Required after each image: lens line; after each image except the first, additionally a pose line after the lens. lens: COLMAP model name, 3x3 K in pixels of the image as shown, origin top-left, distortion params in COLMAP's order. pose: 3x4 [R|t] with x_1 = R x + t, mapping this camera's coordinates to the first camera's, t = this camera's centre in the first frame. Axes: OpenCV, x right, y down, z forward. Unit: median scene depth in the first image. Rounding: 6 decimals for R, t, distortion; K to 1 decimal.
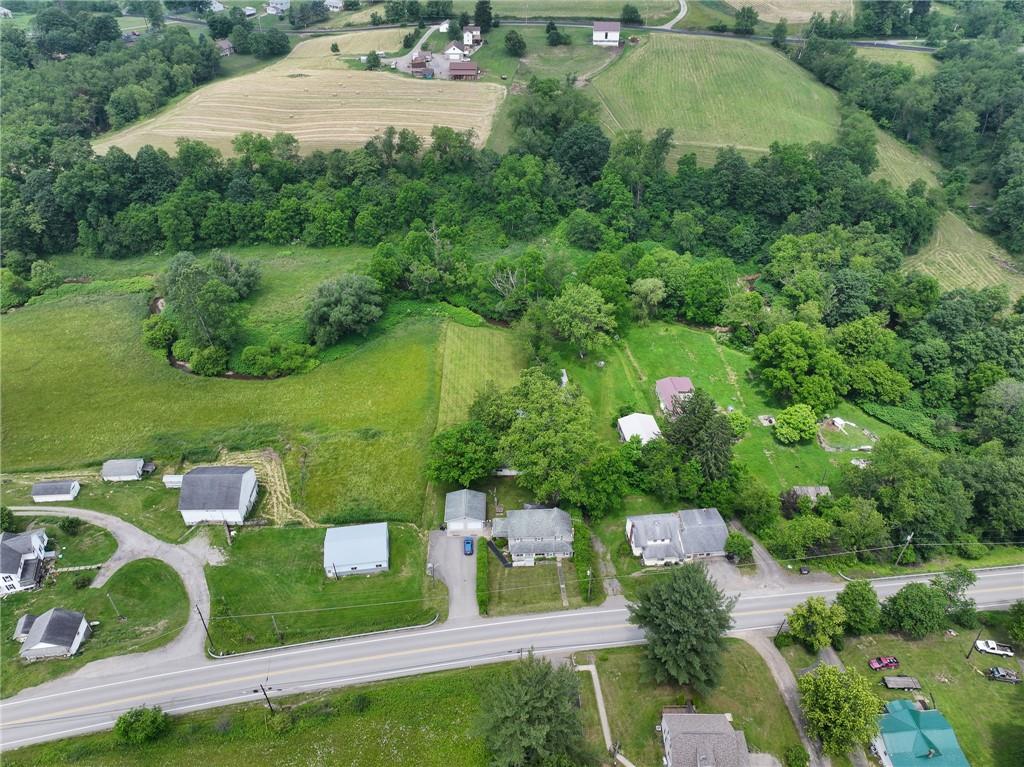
lens RADIAL K [[726.7, 0, 512.3], [0, 726.7, 381.4], [0, 0, 1]] dist [-0.000814, 0.017776]
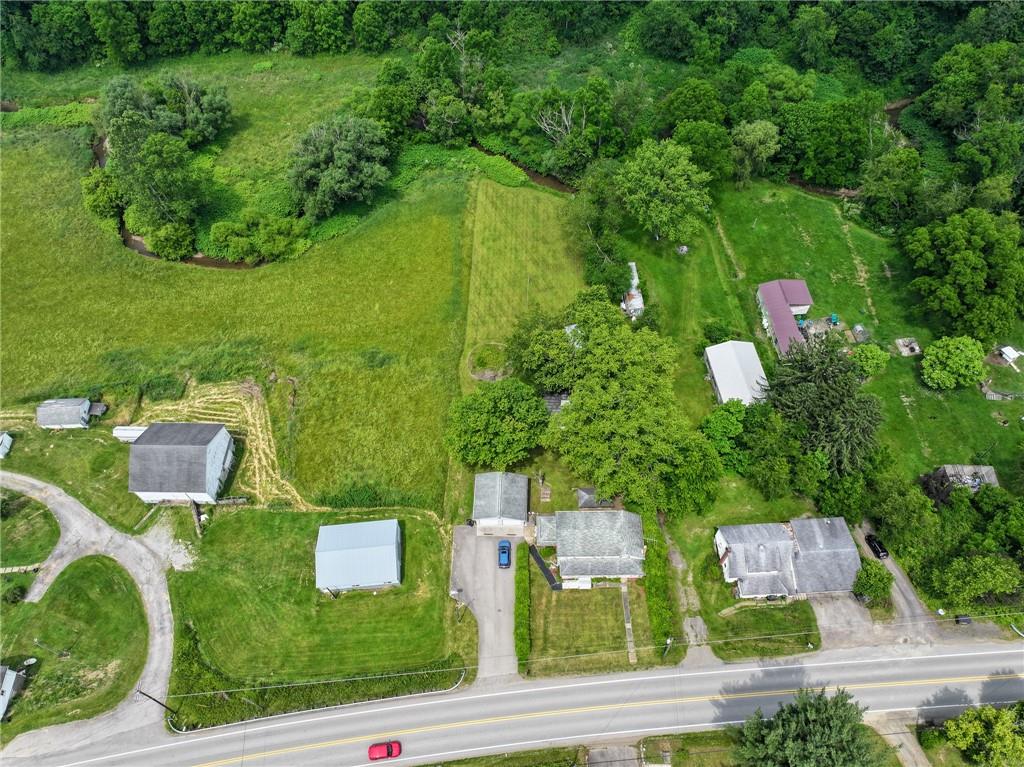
lens RADIAL K [[726.7, 0, 511.5], [0, 726.7, 387.1], [0, 0, 1]] dist [-0.000814, 0.017776]
pose [[0.998528, 0.023236, -0.049001, -0.015961], [-0.006204, 0.946572, 0.322433, -0.149997], [0.053875, -0.321655, 0.945323, 0.274221]]
